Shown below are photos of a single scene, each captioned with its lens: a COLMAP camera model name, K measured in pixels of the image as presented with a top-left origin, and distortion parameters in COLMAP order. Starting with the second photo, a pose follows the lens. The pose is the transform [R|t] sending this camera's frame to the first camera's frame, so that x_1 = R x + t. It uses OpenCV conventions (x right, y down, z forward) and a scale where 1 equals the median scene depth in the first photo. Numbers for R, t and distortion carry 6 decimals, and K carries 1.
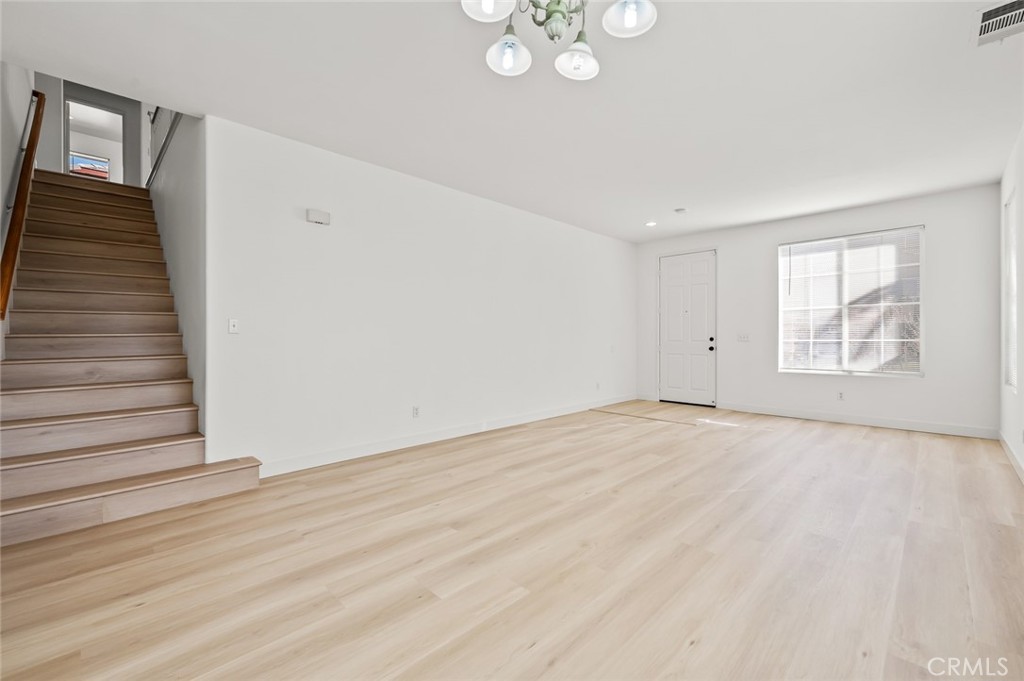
lens RADIAL K [[430.4, 0, 514.4], [0, 430.4, 337.0], [0, 0, 1]] dist [-0.000587, -0.000288]
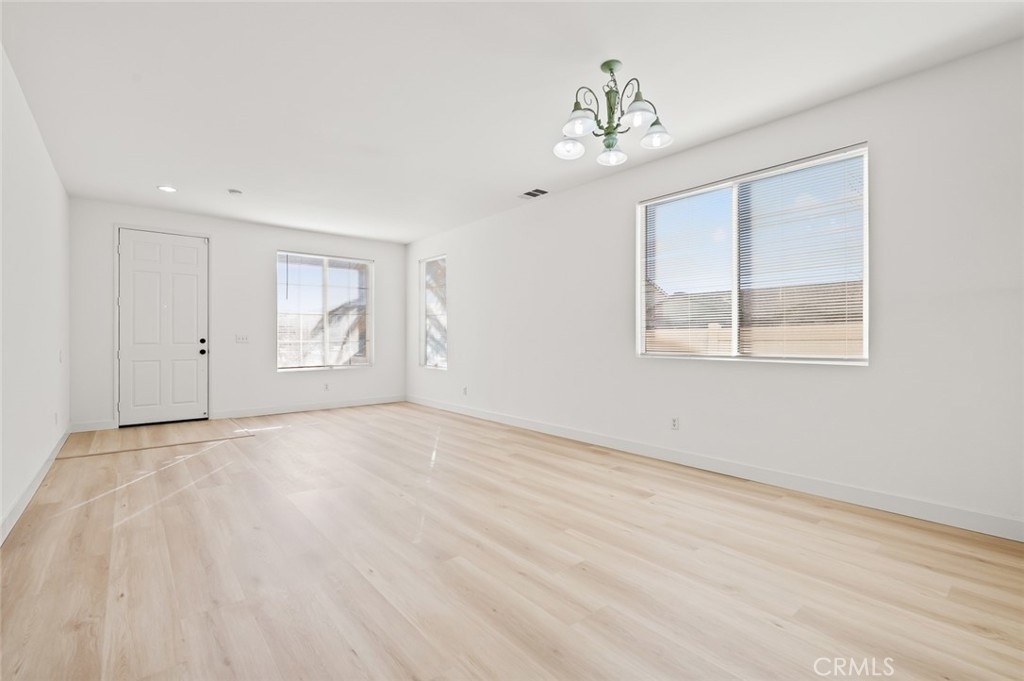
lens RADIAL K [[458.1, 0, 512.0], [0, 458.1, 340.5], [0, 0, 1]] dist [-0.001522, -0.000357]
pose [[0.083926, -0.003670, 0.996465, -0.502949], [-0.000882, 0.999993, 0.003757, 0.000236], [-0.996472, -0.001194, 0.083923, 0.381936]]
